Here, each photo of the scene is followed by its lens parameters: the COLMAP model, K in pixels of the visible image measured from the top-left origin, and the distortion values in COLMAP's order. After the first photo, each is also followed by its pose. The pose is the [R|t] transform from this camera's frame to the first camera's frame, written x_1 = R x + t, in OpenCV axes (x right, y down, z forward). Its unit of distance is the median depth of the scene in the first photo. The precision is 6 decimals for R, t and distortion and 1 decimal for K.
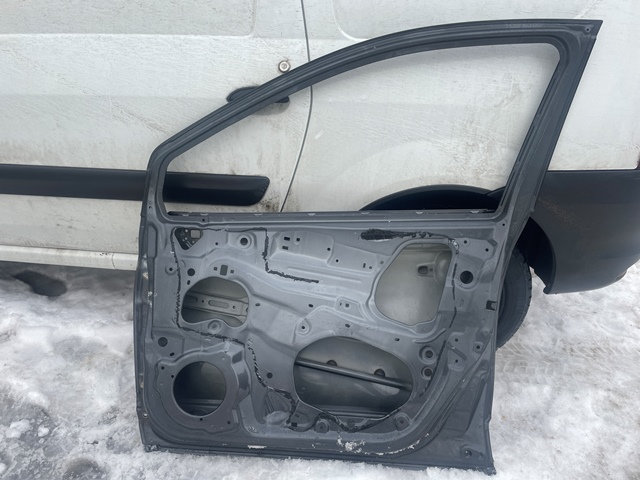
lens RADIAL K [[486.0, 0, 323.7], [0, 486.0, 239.5], [0, 0, 1]] dist [0.089268, -0.114166]
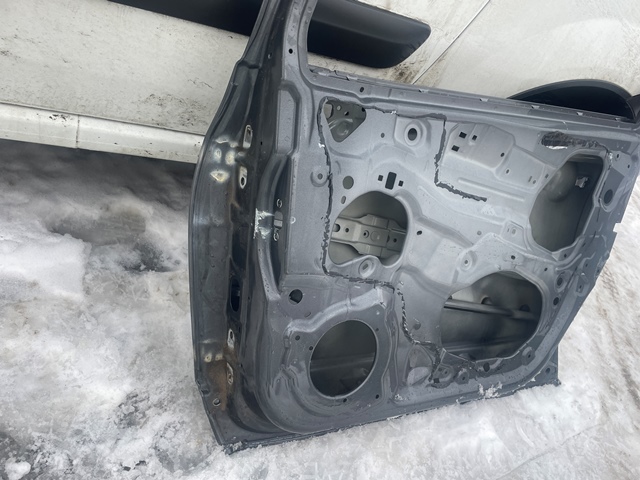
lens RADIAL K [[486.0, 0, 330.9], [0, 486.0, 244.5], [0, 0, 1]] dist [0.089268, -0.114166]
pose [[0.844162, -0.039165, 0.534655, -0.579043], [-0.117733, 0.959436, 0.256169, -0.008324], [-0.523000, -0.279194, 0.805308, 0.498463]]
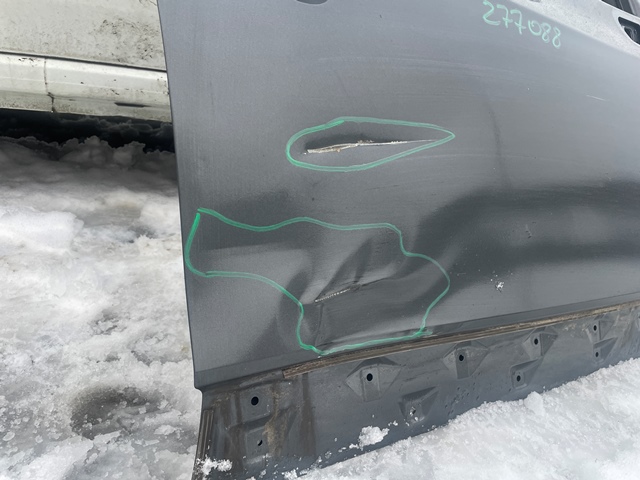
lens RADIAL K [[486.0, 0, 321.6], [0, 486.0, 240.8], [0, 0, 1]] dist [0.089268, -0.114166]
pose [[0.897658, -0.077169, 0.433884, -0.483851], [0.103881, 0.993858, -0.038154, 0.338193], [-0.428275, 0.079321, 0.900160, 0.459640]]
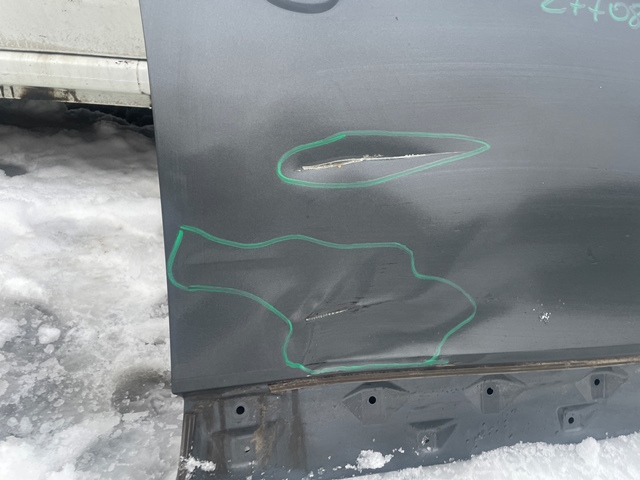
lens RADIAL K [[486.0, 0, 317.3], [0, 486.0, 241.6], [0, 0, 1]] dist [0.089268, -0.114166]
pose [[0.986082, -0.035302, 0.162469, -0.377336], [0.036616, 0.999316, -0.005100, 0.312074], [-0.162178, 0.010978, 0.986701, 0.435861]]
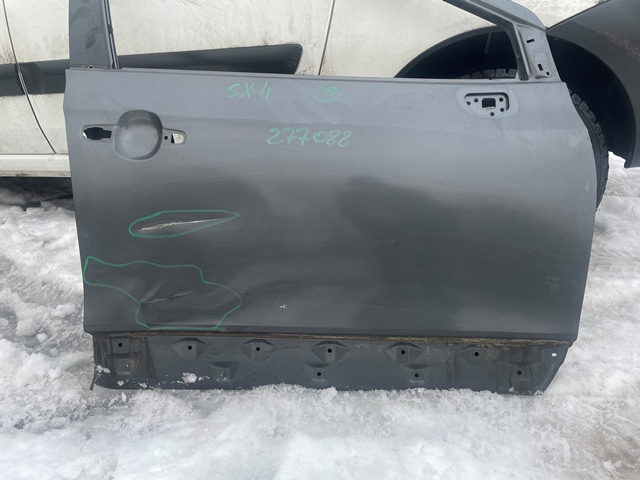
lens RADIAL K [[486.0, 0, 318.3], [0, 486.0, 232.0], [0, 0, 1]] dist [0.089268, -0.114166]
pose [[0.985485, -0.033469, -0.166430, 0.070574], [0.020117, 0.996489, -0.081272, 0.328207], [0.168566, 0.076745, 0.982698, 0.084797]]
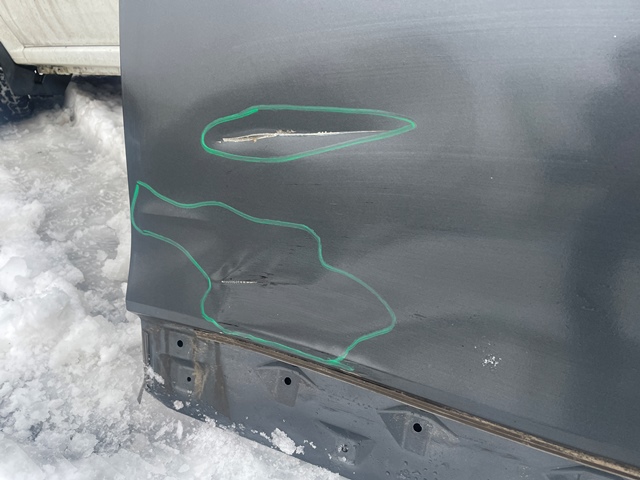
lens RADIAL K [[486.0, 0, 316.1], [0, 486.0, 239.4], [0, 0, 1]] dist [0.089268, -0.114166]
pose [[0.847807, 0.140008, -0.511488, -0.057818], [-0.124868, 0.990104, 0.064045, 0.299363], [0.515393, 0.009571, 0.856900, 0.499470]]
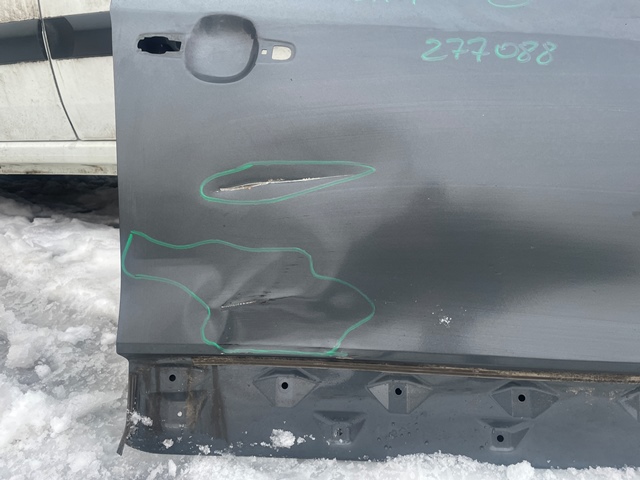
lens RADIAL K [[486.0, 0, 320.6], [0, 486.0, 231.4], [0, 0, 1]] dist [0.089268, -0.114166]
pose [[0.986126, -0.028642, -0.163506, -0.151417], [-0.004697, 0.979792, -0.199963, 0.392610], [0.165930, 0.197957, 0.966064, 0.347437]]
